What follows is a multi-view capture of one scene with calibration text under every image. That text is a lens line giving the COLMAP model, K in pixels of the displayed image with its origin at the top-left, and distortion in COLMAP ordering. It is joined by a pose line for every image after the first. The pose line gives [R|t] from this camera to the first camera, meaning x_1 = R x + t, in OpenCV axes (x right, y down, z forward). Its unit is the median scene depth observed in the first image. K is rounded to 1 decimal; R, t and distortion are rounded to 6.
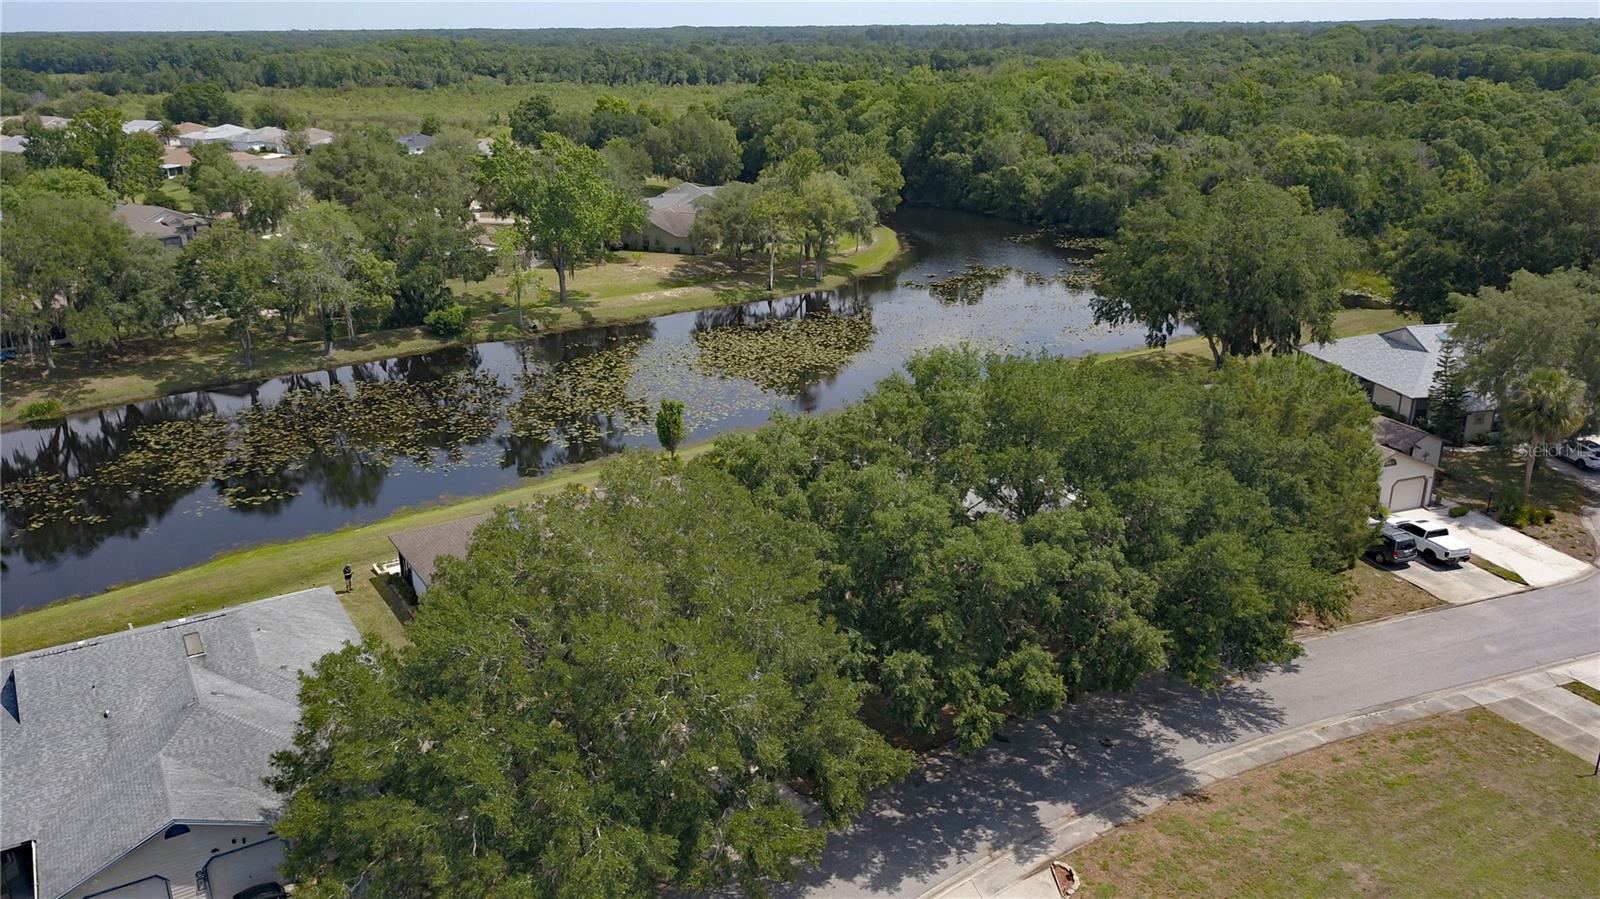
lens RADIAL K [[1227.9, 0, 800.0], [0, 1227.9, 449.5], [0, 0, 1]] dist [0.053536, -0.105780]
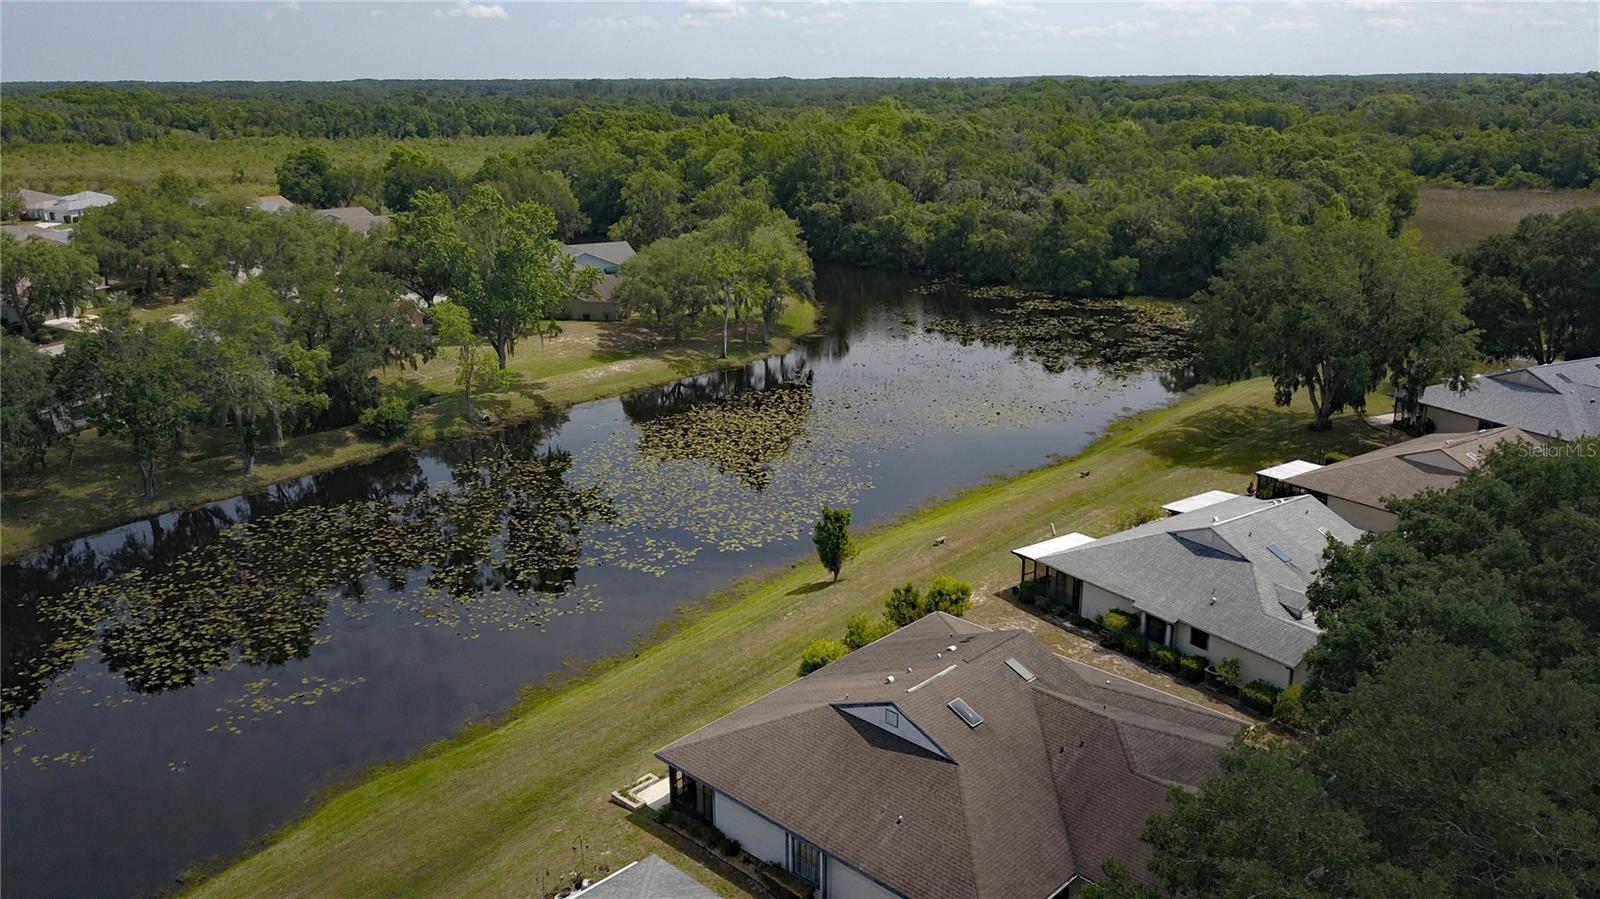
lens RADIAL K [[1227.6, 0, 800.0], [0, 1227.6, 449.5], [0, 0, 1]] dist [0.039776, -0.048057]
pose [[0.969375, -0.067612, 0.236093, -0.146489], [0.077163, 0.996523, -0.031441, -0.025810], [-0.233146, 0.048696, 0.971222, 0.105672]]
